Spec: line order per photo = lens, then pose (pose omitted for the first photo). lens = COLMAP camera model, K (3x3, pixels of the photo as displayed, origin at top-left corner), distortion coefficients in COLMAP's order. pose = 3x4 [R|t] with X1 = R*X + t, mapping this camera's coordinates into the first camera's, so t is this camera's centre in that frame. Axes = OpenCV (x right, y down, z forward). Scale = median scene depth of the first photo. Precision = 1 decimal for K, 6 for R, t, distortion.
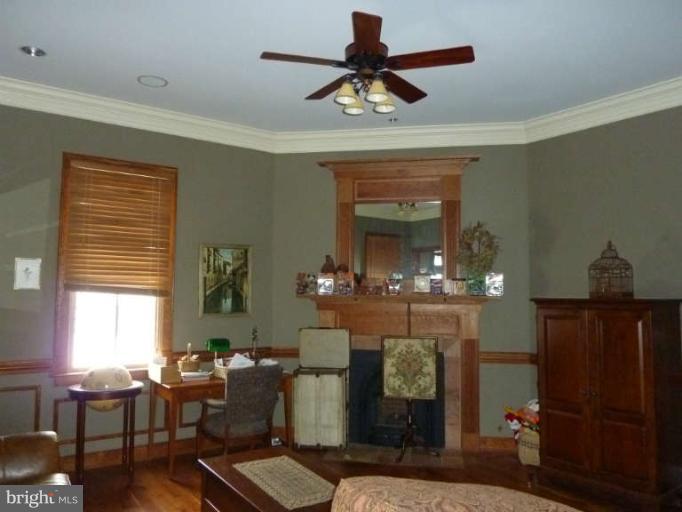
lens RADIAL K [[520.4, 0, 342.1], [0, 520.4, 256.0], [0, 0, 1]] dist [-0.024963, -0.016610]
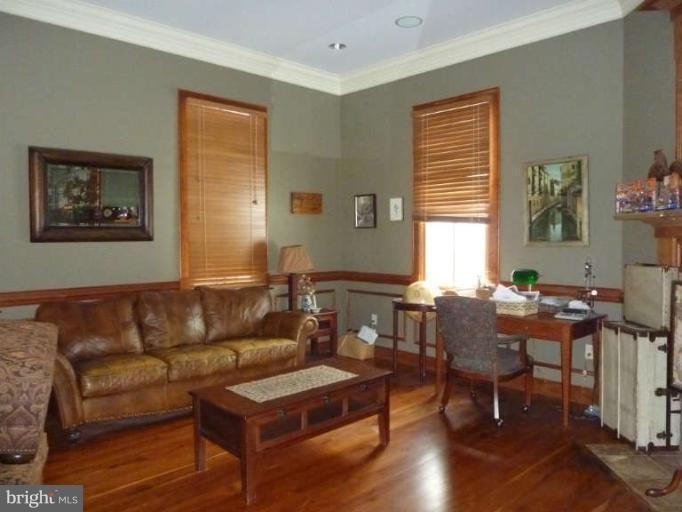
lens RADIAL K [[520.4, 0, 341.9], [0, 520.4, 254.0], [0, 0, 1]] dist [-0.024963, -0.016610]
pose [[0.145293, 0.024123, -0.989095, 0.560020], [0.077399, 0.996362, 0.035670, 0.074463], [0.986357, -0.081737, 0.142897, 0.547362]]
